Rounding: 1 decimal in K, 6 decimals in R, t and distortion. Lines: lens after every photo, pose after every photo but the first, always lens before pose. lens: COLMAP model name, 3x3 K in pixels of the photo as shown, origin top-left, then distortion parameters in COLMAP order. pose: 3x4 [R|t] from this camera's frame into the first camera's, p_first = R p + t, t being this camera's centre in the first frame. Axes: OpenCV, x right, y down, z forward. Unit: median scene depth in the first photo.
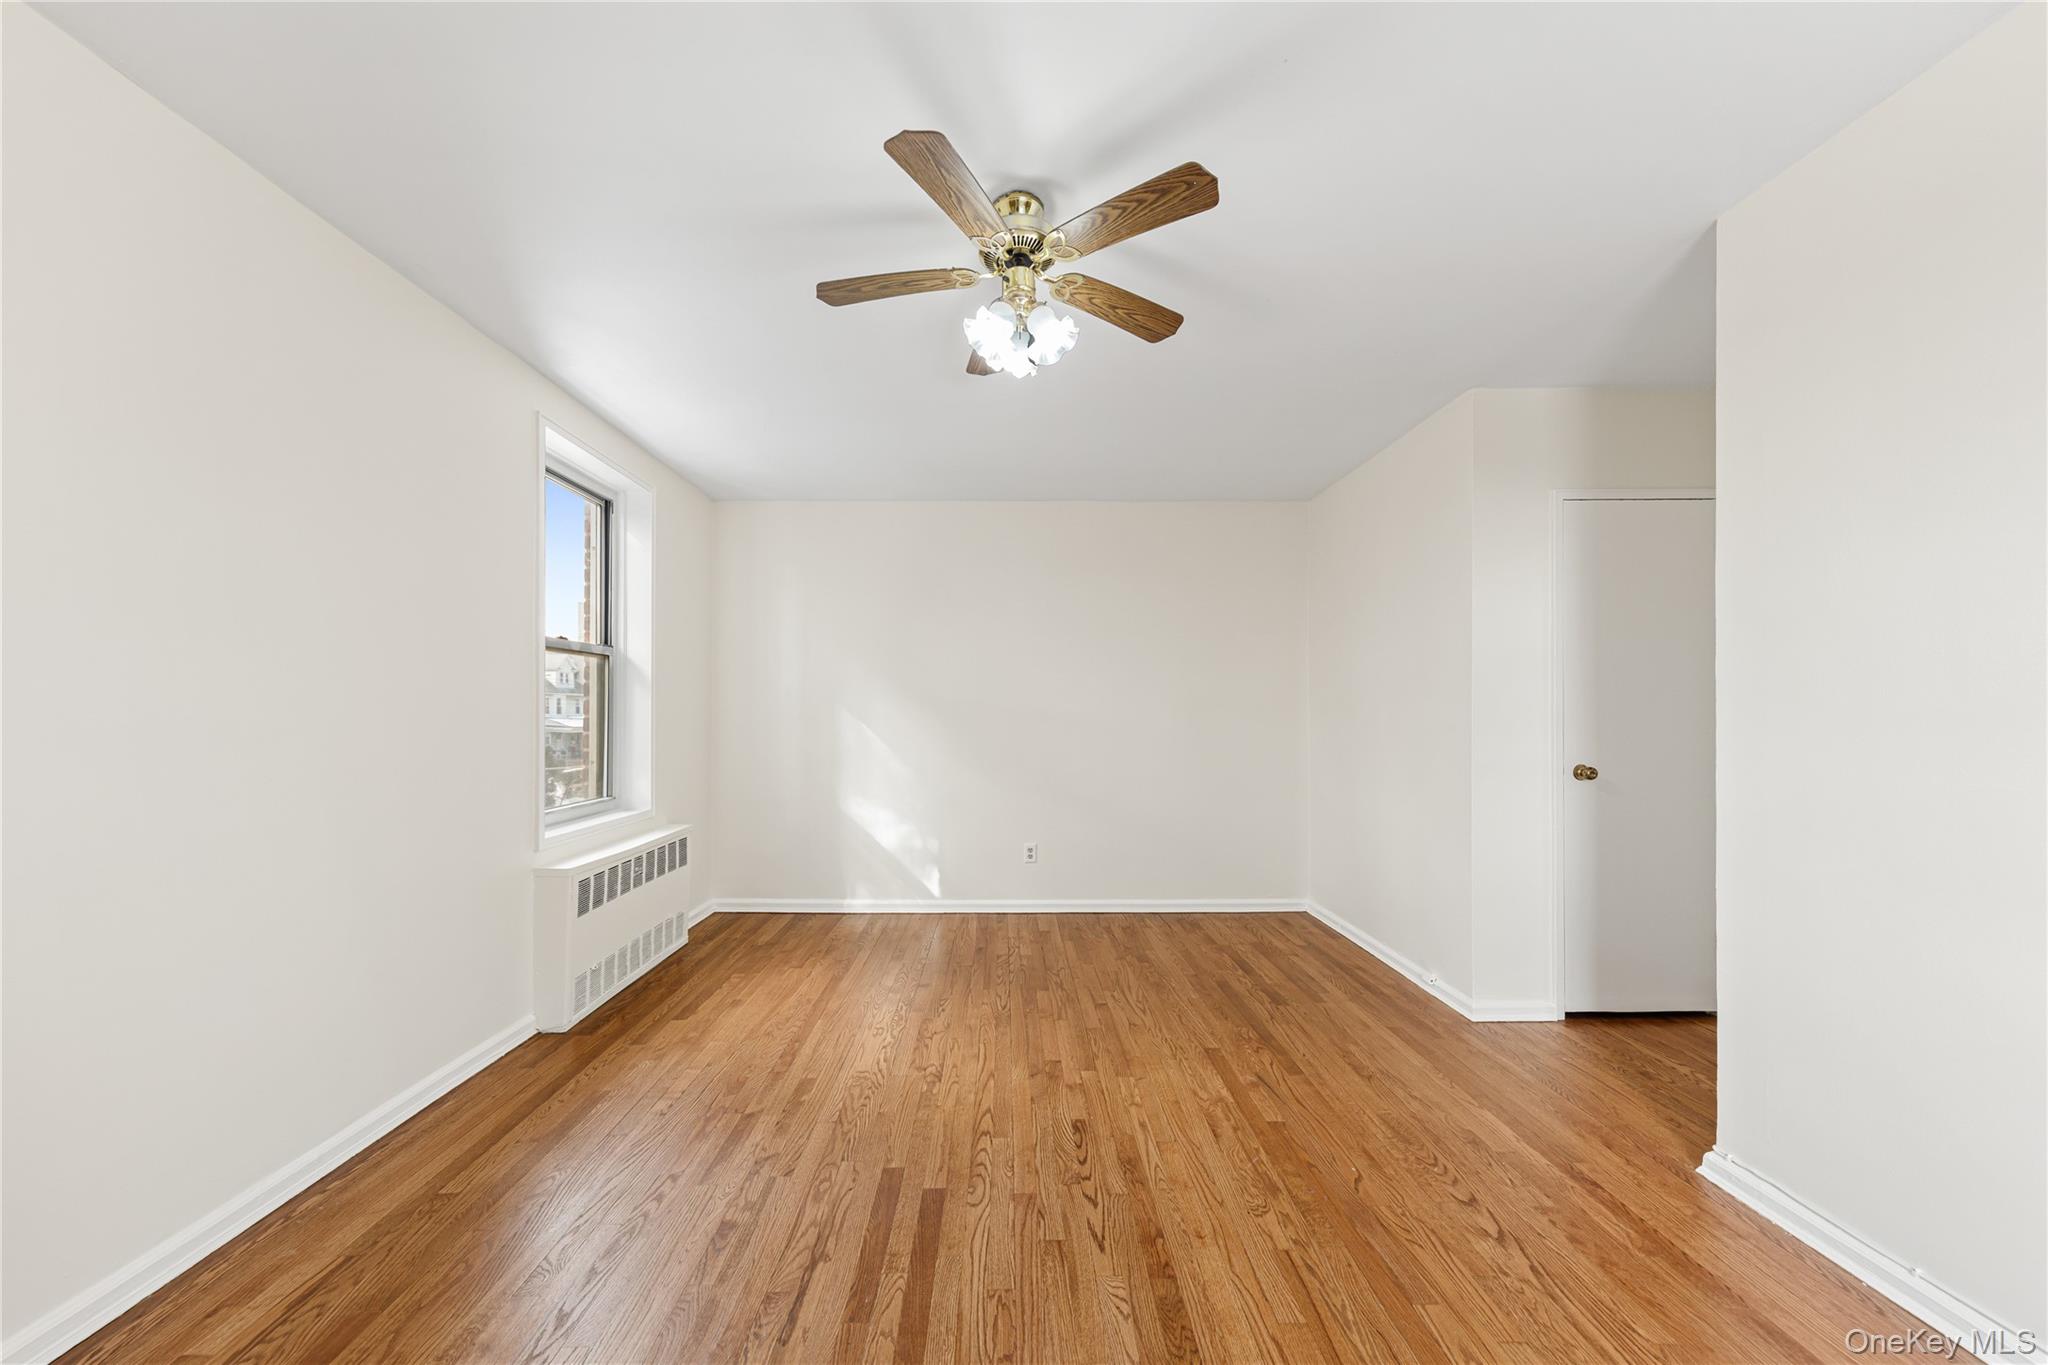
lens RADIAL K [[692.4, 0, 1013.2], [0, 692.4, 706.0], [0, 0, 1]] dist [0.001527, -0.000692]
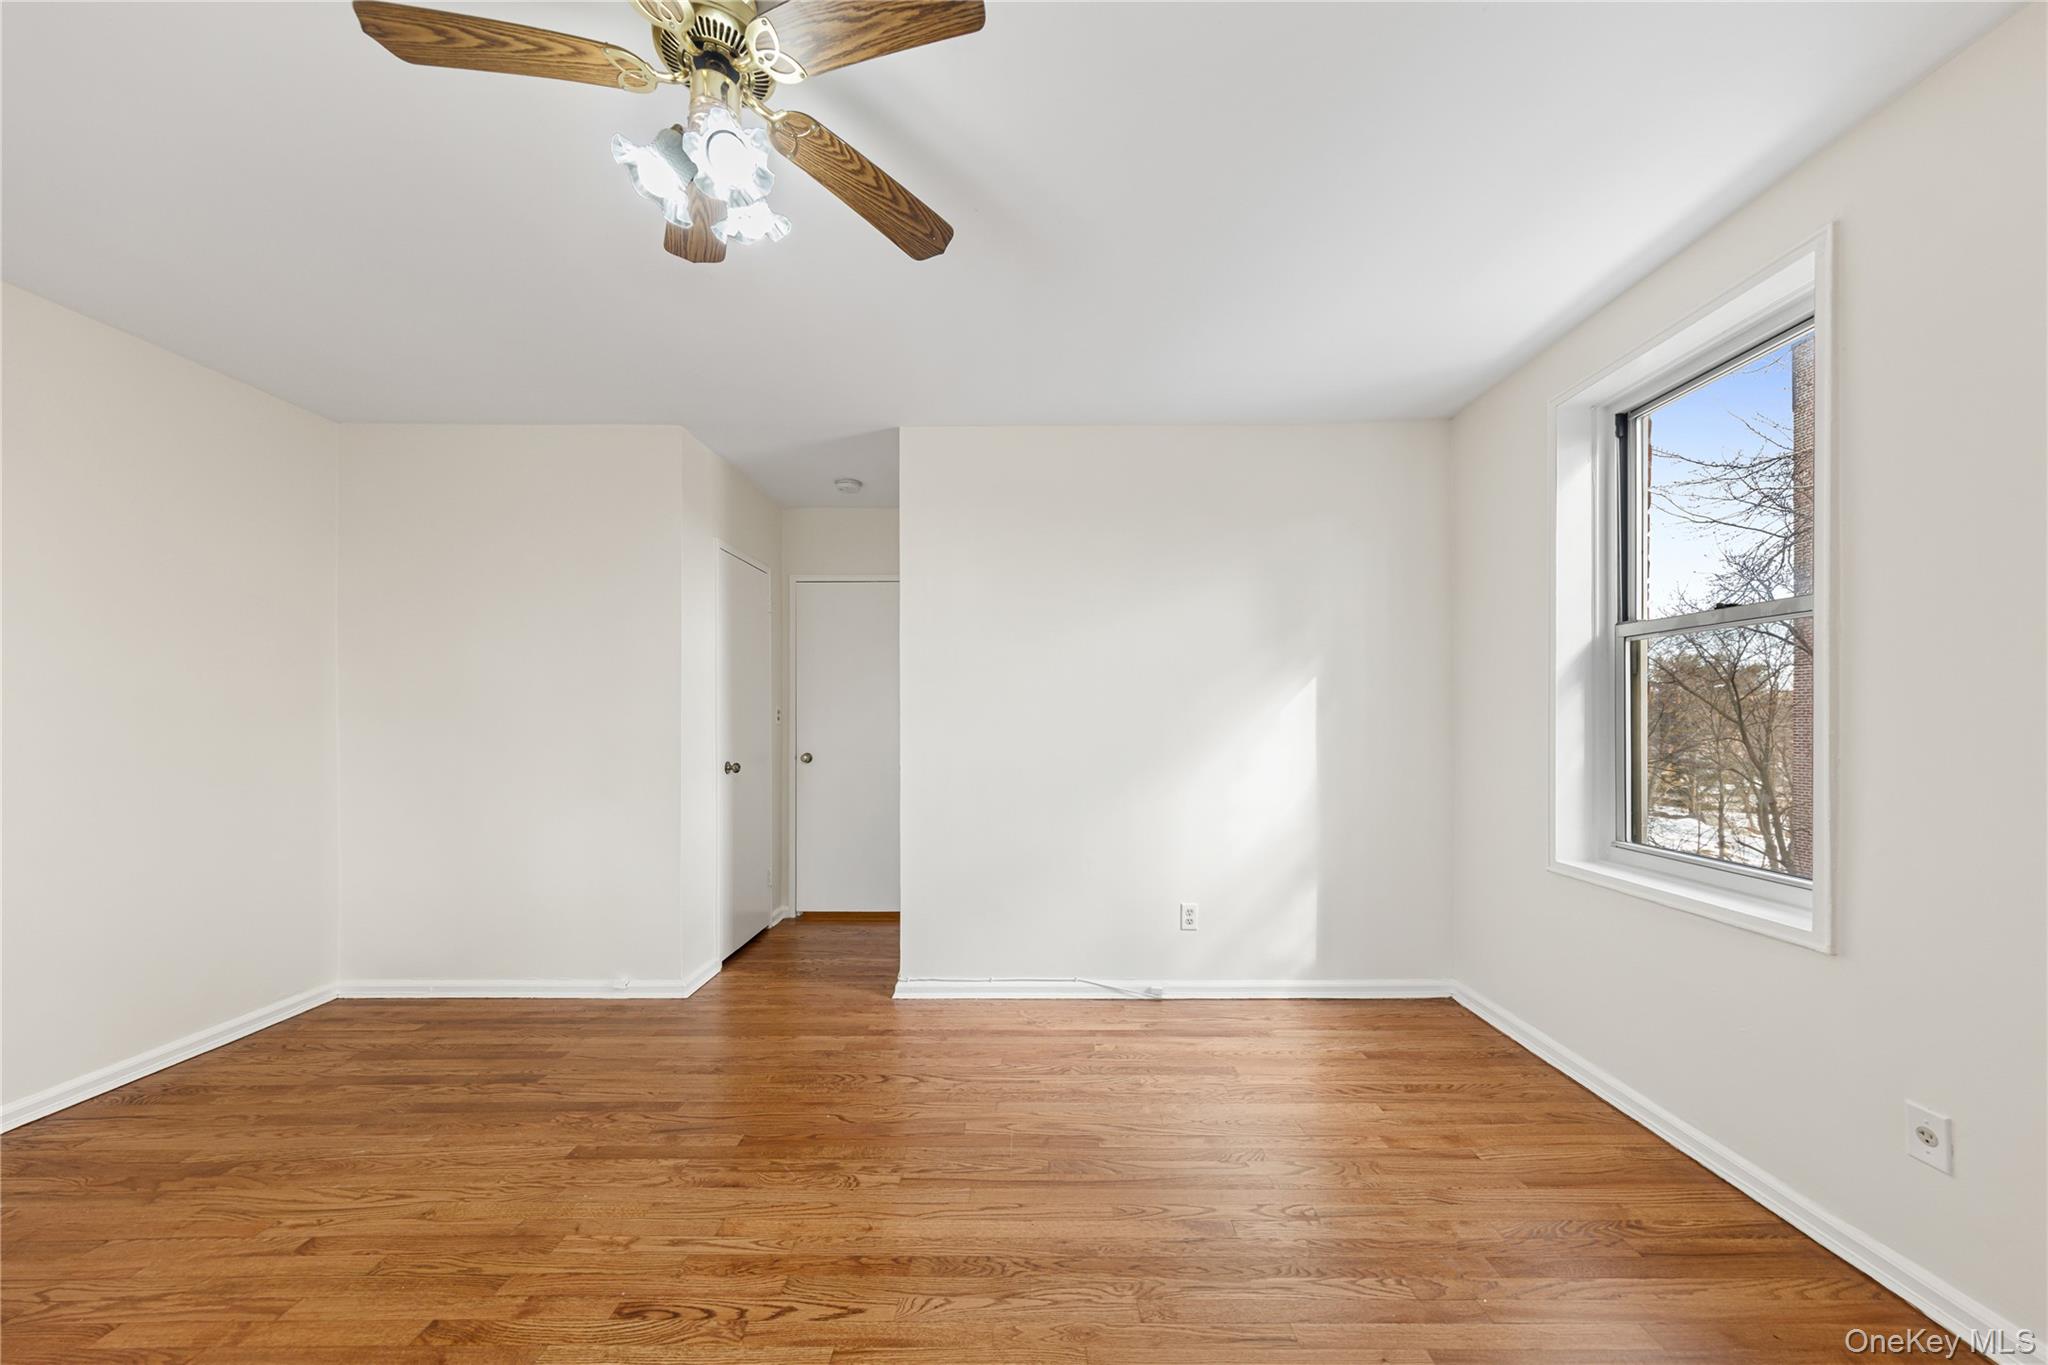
lens RADIAL K [[692.4, 0, 1026.8], [0, 692.4, 721.2], [0, 0, 1]] dist [0.001527, -0.000692]
pose [[0.028697, -0.003723, 0.999581, -0.599162], [-0.008006, 0.999960, 0.003955, 0.001951], [-0.999556, -0.008116, 0.028666, 0.589072]]
